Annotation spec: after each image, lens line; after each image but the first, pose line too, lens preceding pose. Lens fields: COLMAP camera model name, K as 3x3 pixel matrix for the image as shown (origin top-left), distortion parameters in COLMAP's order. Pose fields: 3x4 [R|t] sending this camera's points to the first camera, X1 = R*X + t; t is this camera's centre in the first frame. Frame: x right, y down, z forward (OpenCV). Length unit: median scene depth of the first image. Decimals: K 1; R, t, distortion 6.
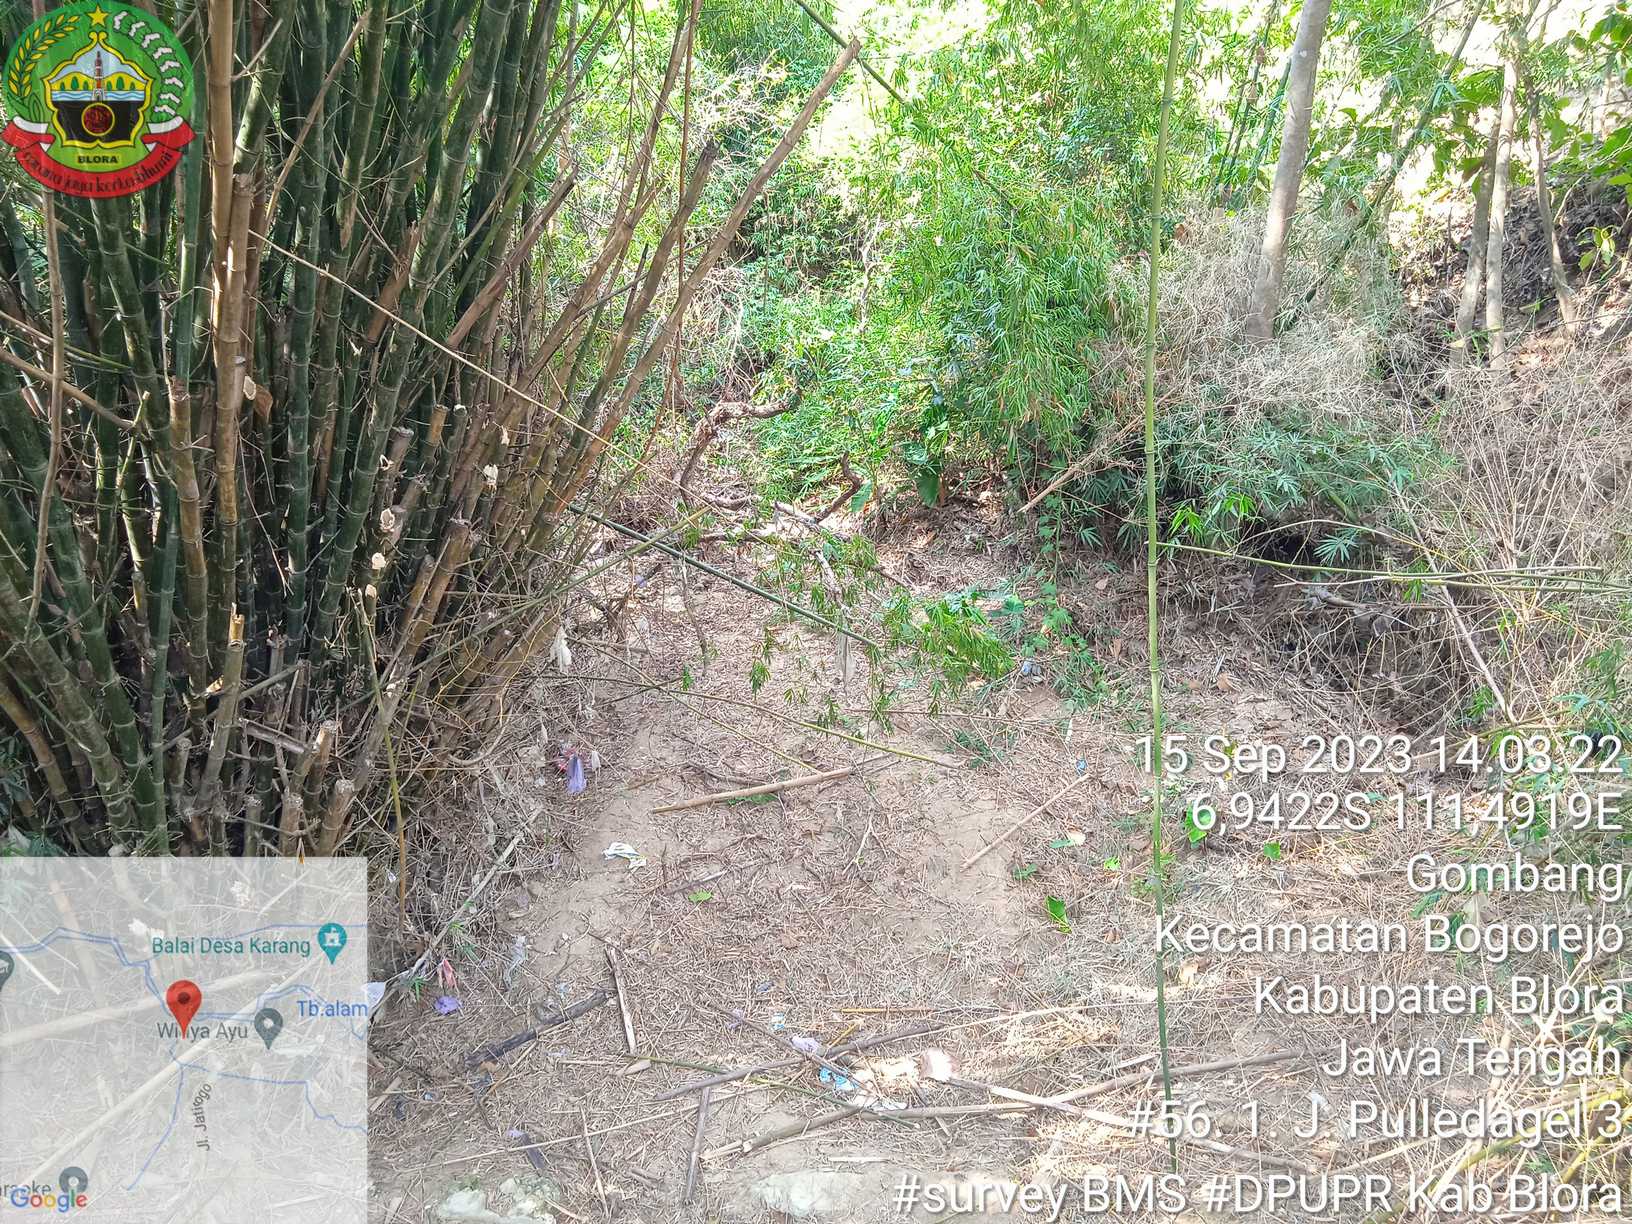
lens RADIAL K [[1303.8, 0, 816.0], [0, 1303.8, 612.0], [0, 0, 1]] dist [0.012900, -0.000145]
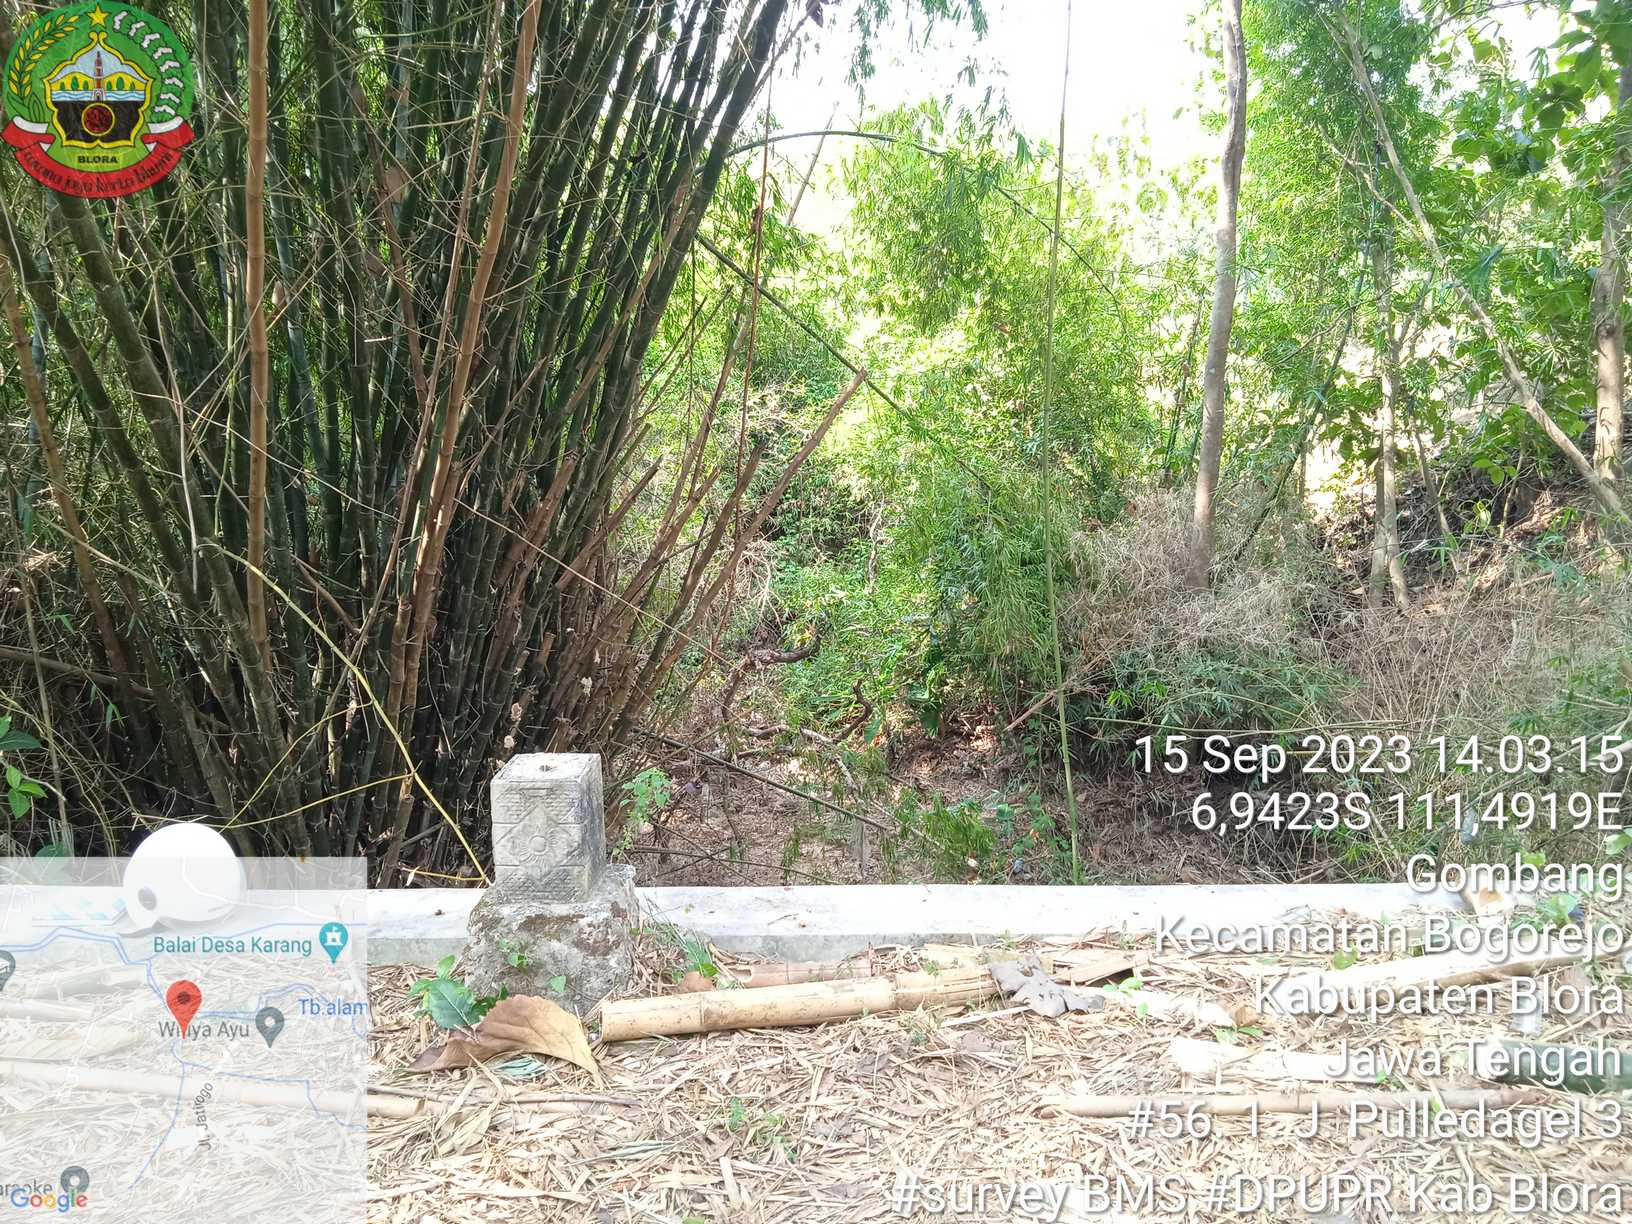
lens RADIAL K [[1303.8, 0, 816.0], [0, 1303.8, 612.0], [0, 0, 1]] dist [0.012900, -0.000145]
pose [[0.999914, -0.010911, -0.007295, -0.006562], [0.009076, 0.976306, -0.216205, 0.063431], [0.009481, 0.216120, 0.976321, -0.165795]]
